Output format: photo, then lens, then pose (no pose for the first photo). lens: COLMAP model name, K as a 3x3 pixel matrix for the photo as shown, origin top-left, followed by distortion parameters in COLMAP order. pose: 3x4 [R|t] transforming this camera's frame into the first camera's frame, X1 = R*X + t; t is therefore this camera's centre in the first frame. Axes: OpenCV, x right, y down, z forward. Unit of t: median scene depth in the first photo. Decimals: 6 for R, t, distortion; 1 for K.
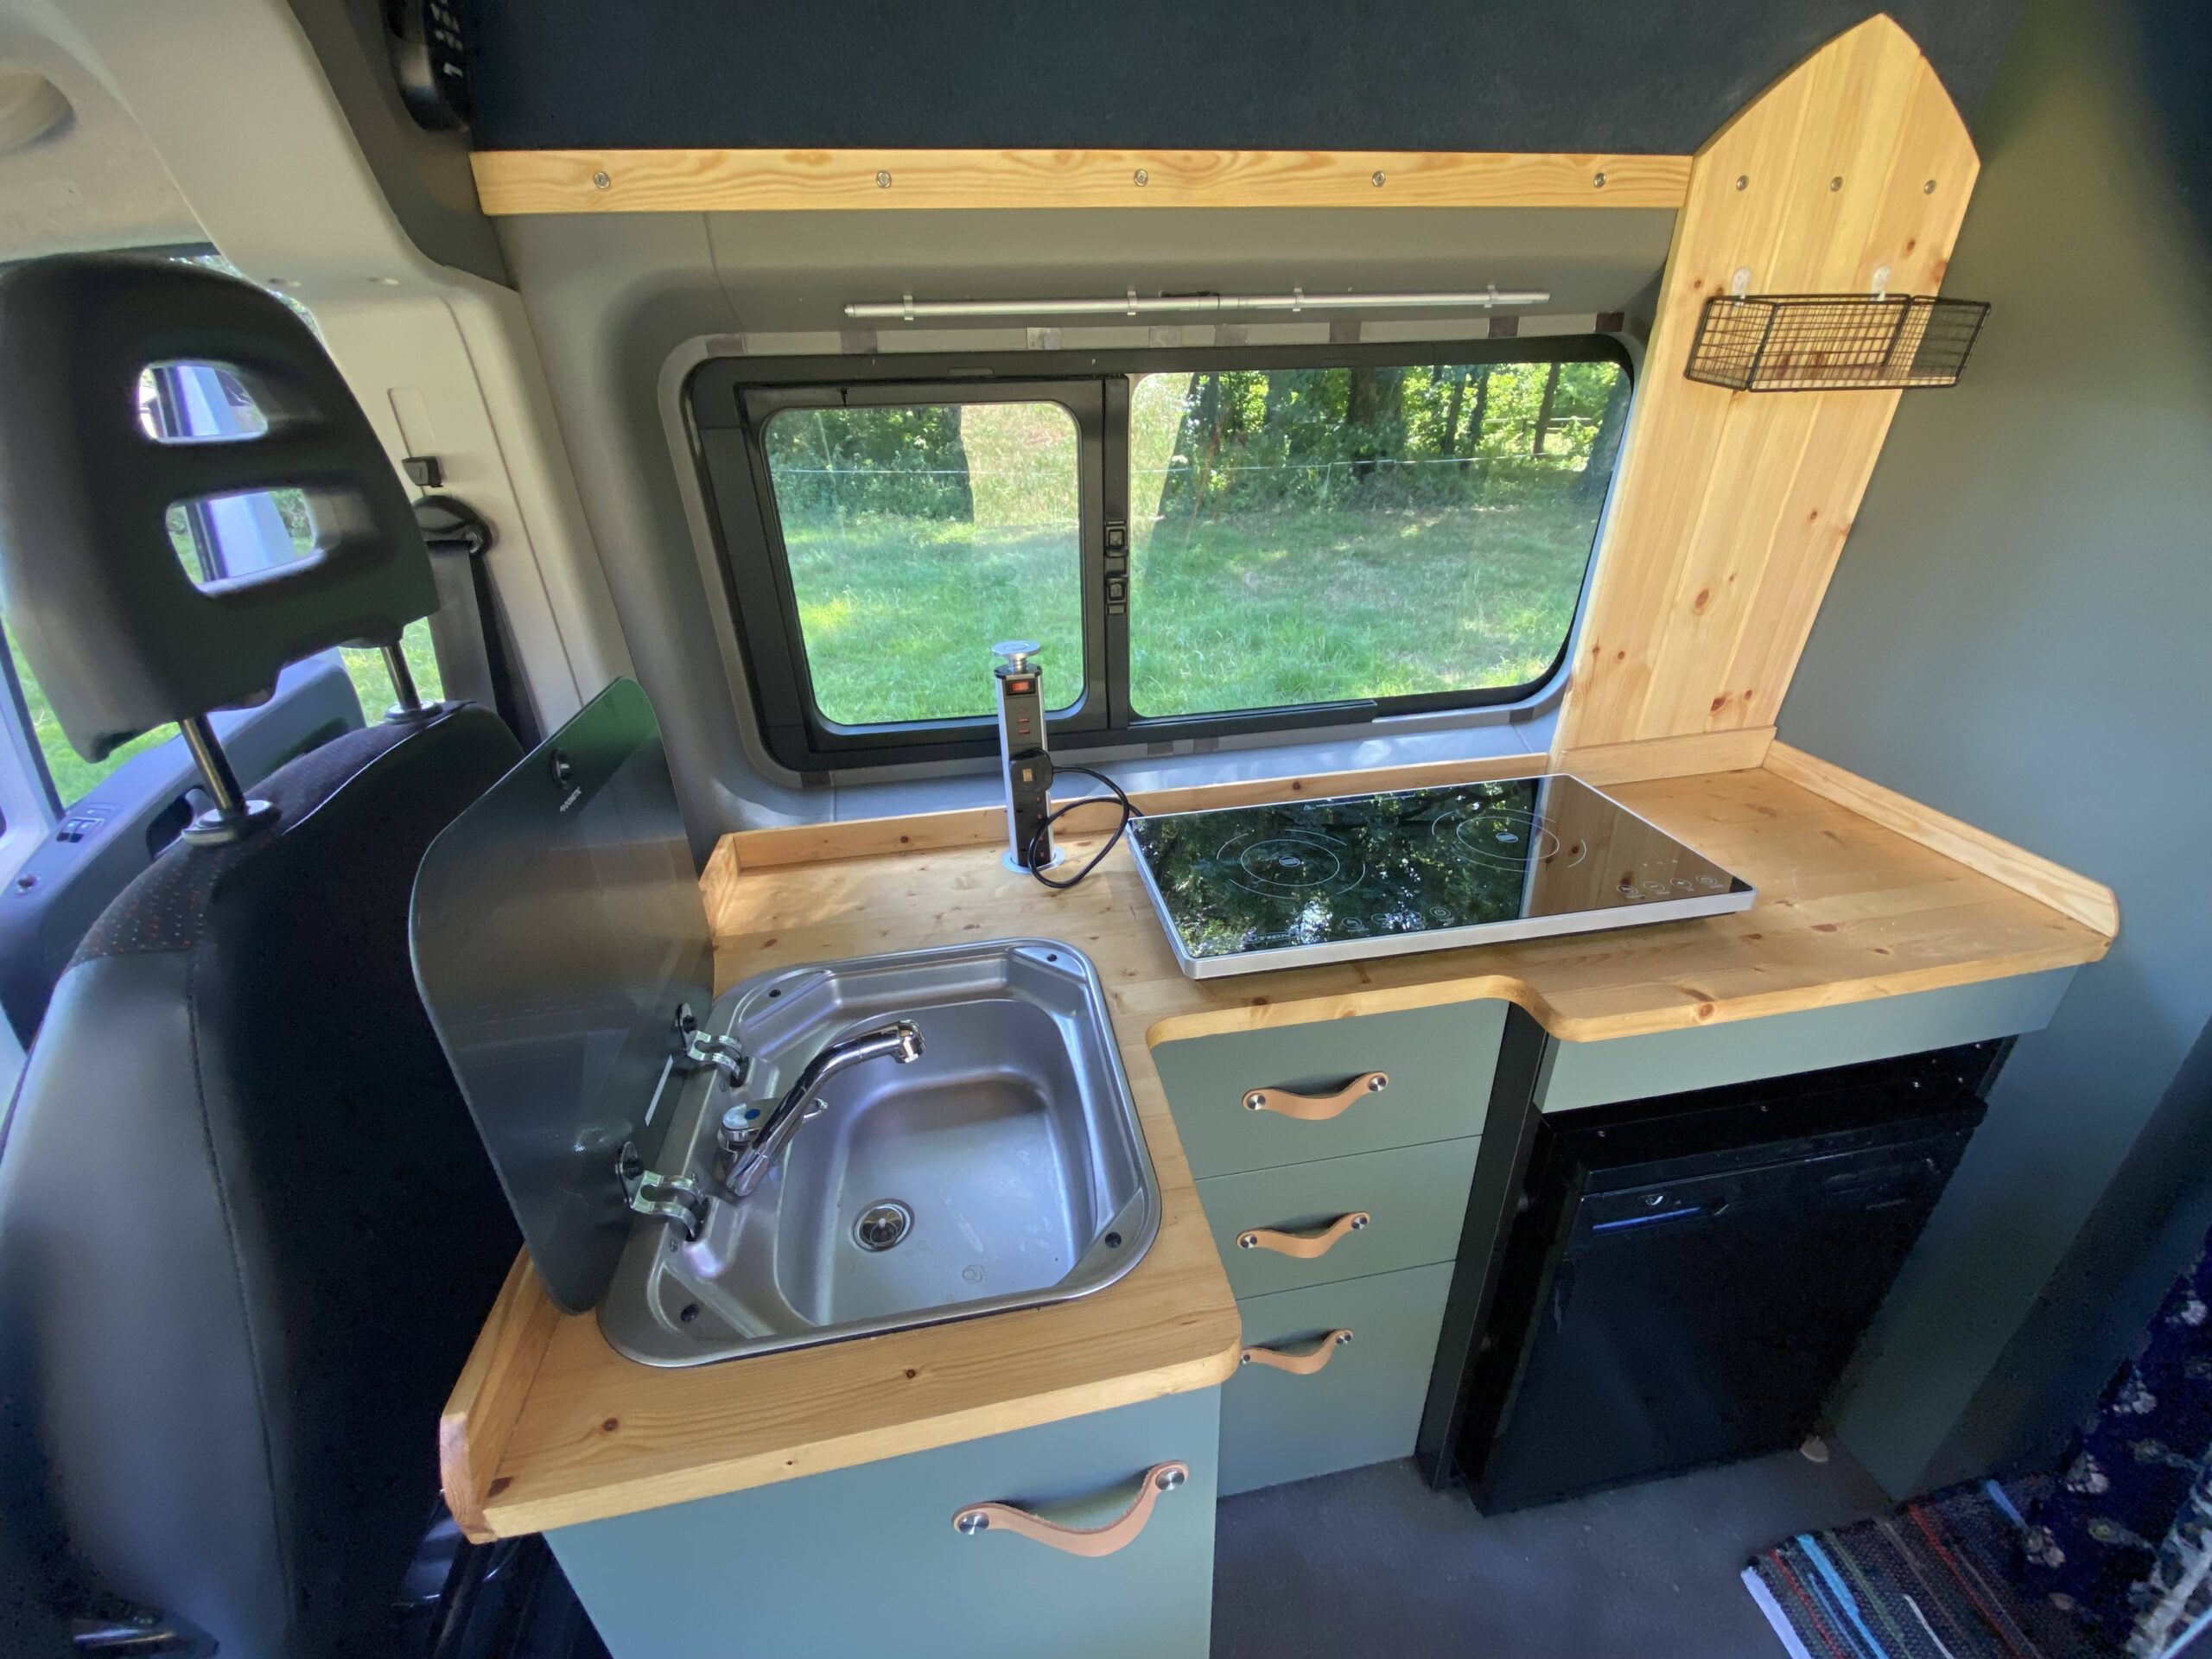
lens RADIAL K [[889.2, 0, 1099.7], [0, 889.2, 820.8], [0, 0, 1]] dist [-0.028837, -0.001036]
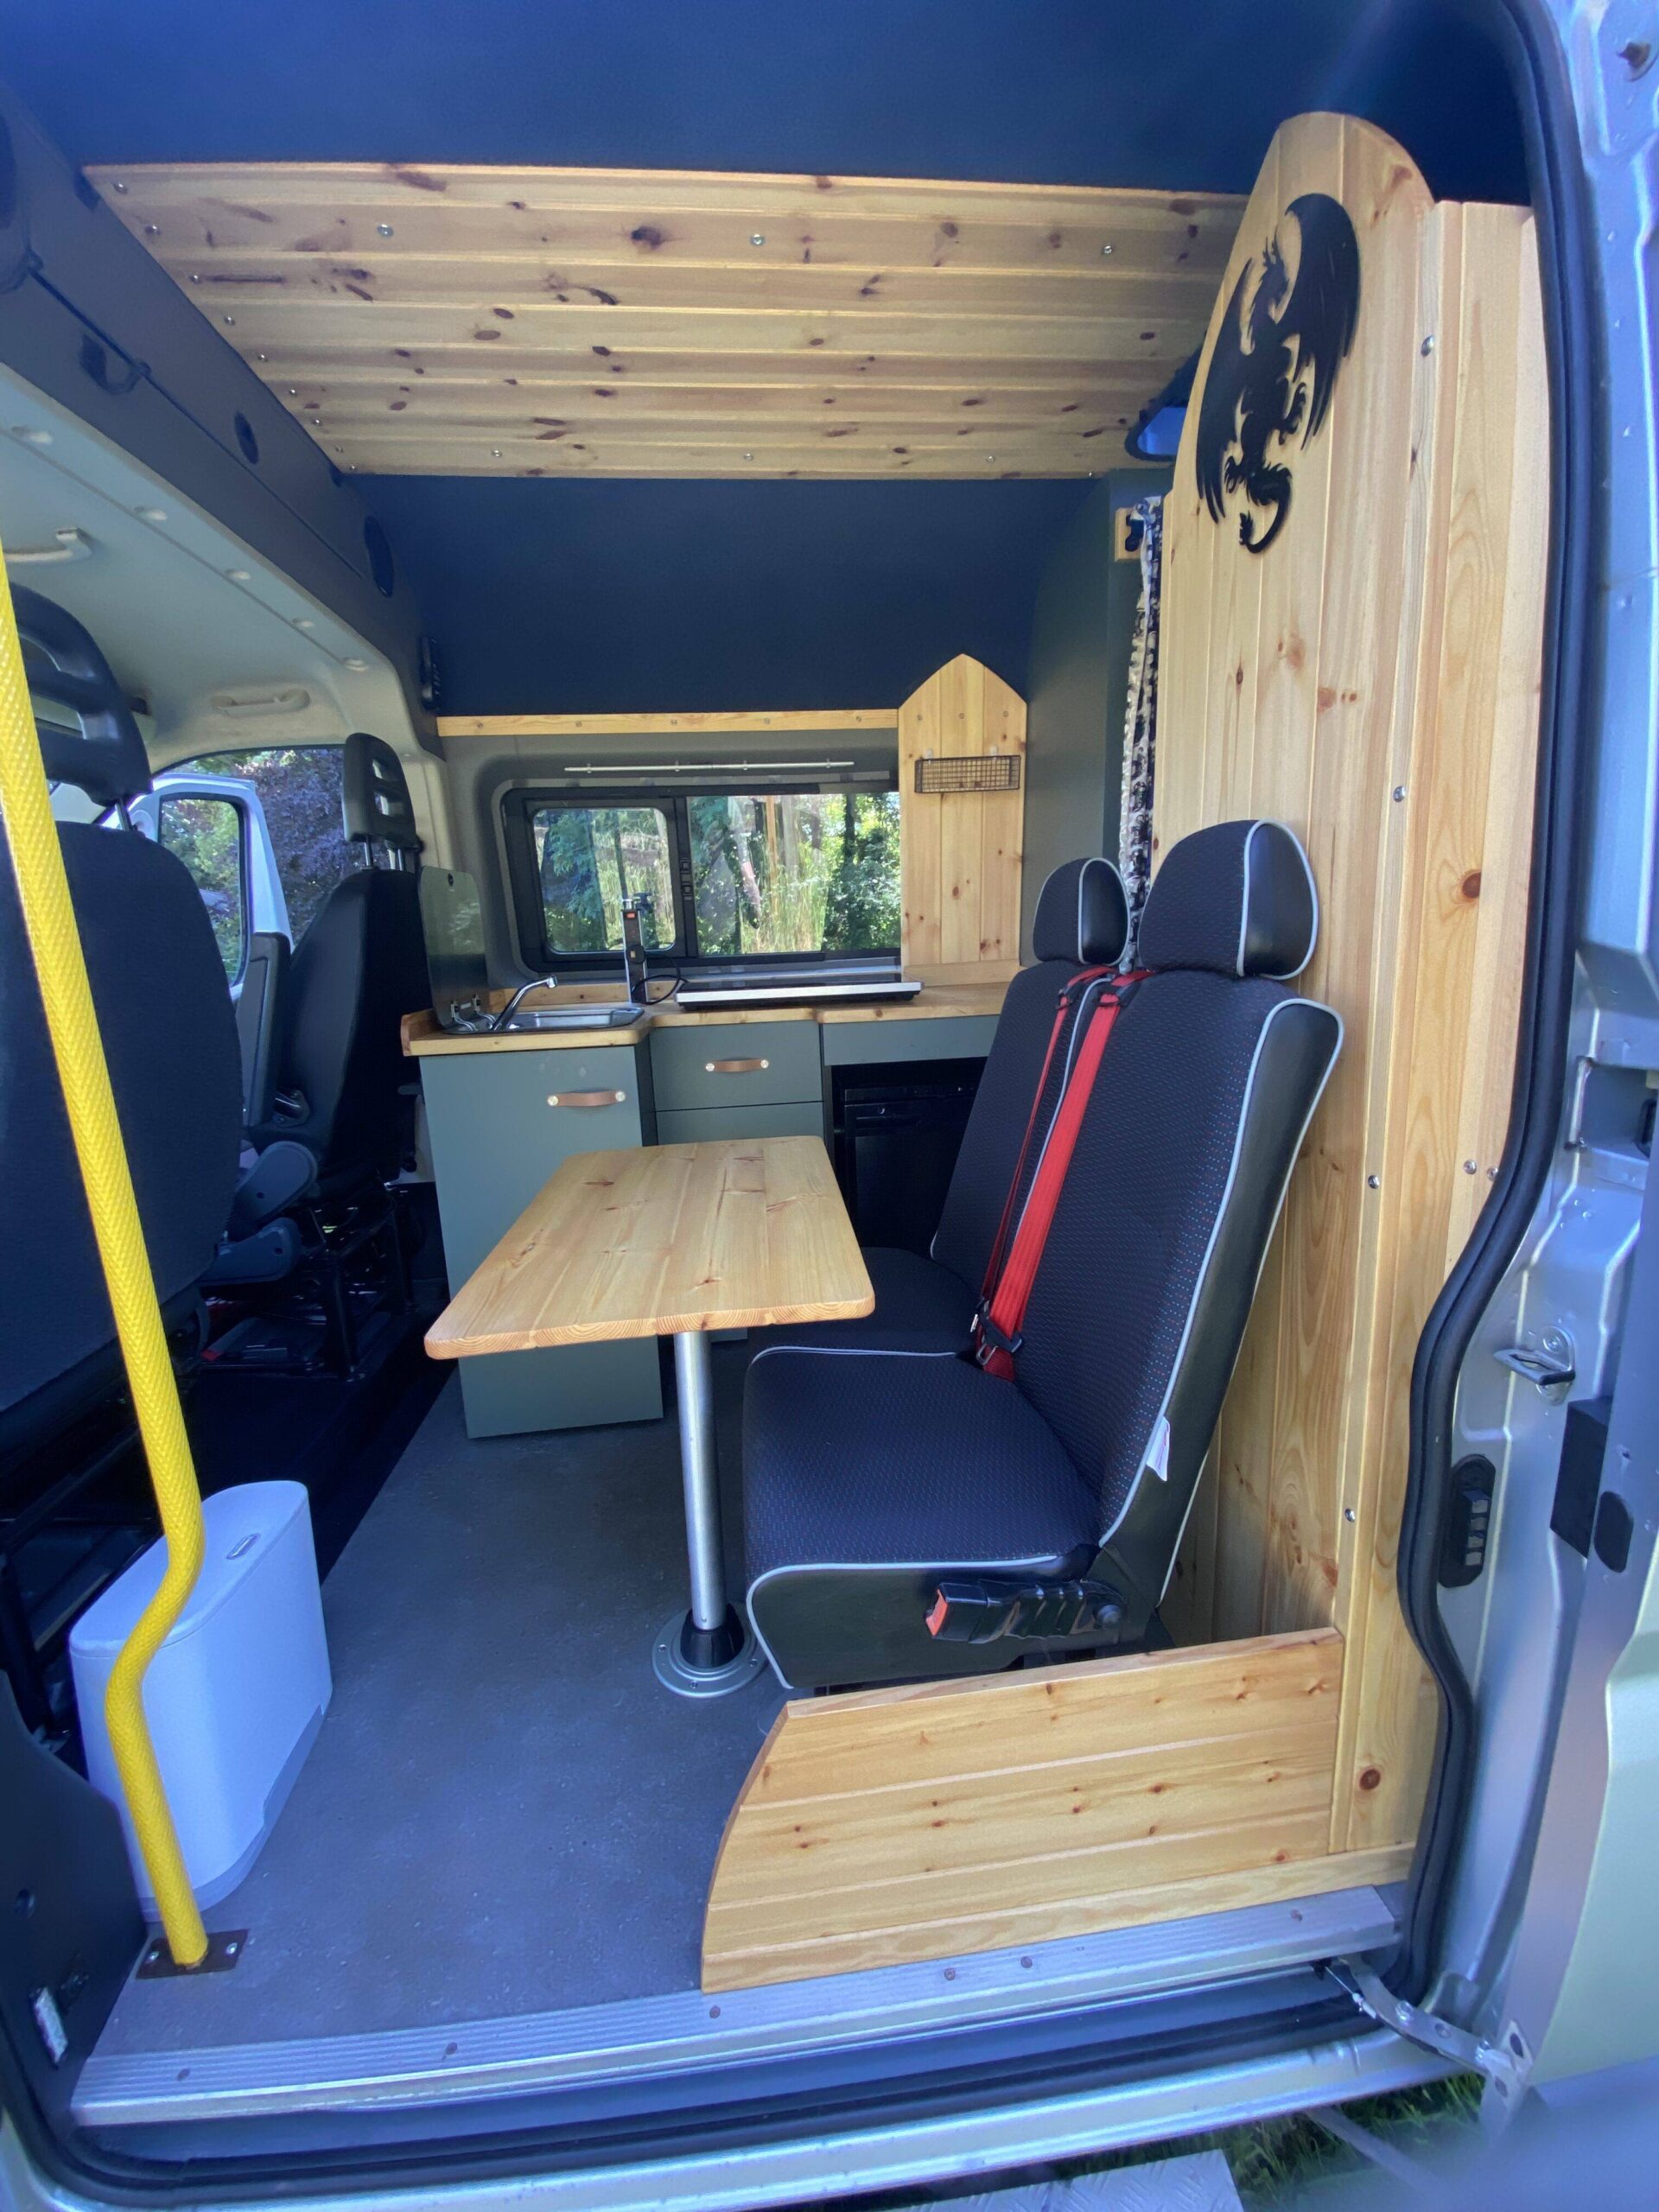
lens RADIAL K [[889.2, 0, 836.4], [0, 889.2, 1099.8], [0, 0, 1]] dist [-0.028837, -0.001036]
pose [[0.997849, 0.014276, -0.063980, 0.659519], [-0.028739, 0.972477, -0.231219, 0.906982], [0.058918, 0.232560, 0.970796, -1.206685]]
